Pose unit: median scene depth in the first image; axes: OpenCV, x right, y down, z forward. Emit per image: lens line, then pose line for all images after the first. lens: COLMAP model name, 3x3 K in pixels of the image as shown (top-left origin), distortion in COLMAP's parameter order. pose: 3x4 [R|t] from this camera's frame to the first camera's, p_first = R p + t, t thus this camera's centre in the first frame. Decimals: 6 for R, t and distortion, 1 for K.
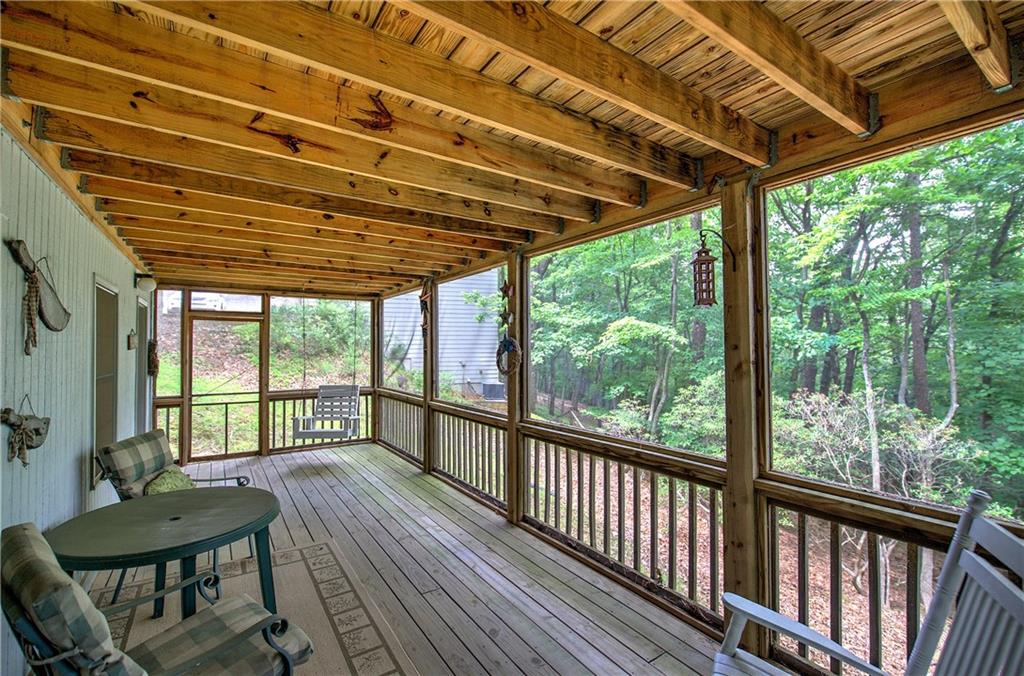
lens RADIAL K [[437.1, 0, 511.6], [0, 437.1, 339.0], [0, 0, 1]] dist [-0.004087, 0.001361]
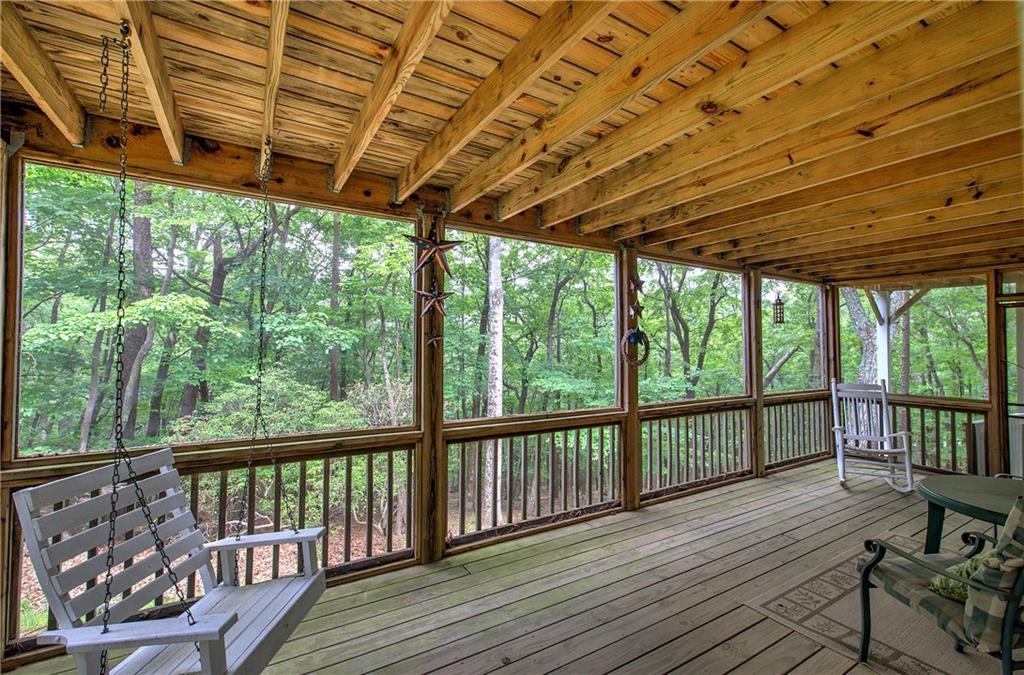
lens RADIAL K [[437.1, 0, 514.0], [0, 437.1, 335.0], [0, 0, 1]] dist [-0.004087, 0.001361]
pose [[0.066137, 0.029289, 0.997381, -0.929154], [-0.024241, 0.999321, -0.027739, 0.039336], [-0.997516, -0.022343, 0.066802, 1.075434]]
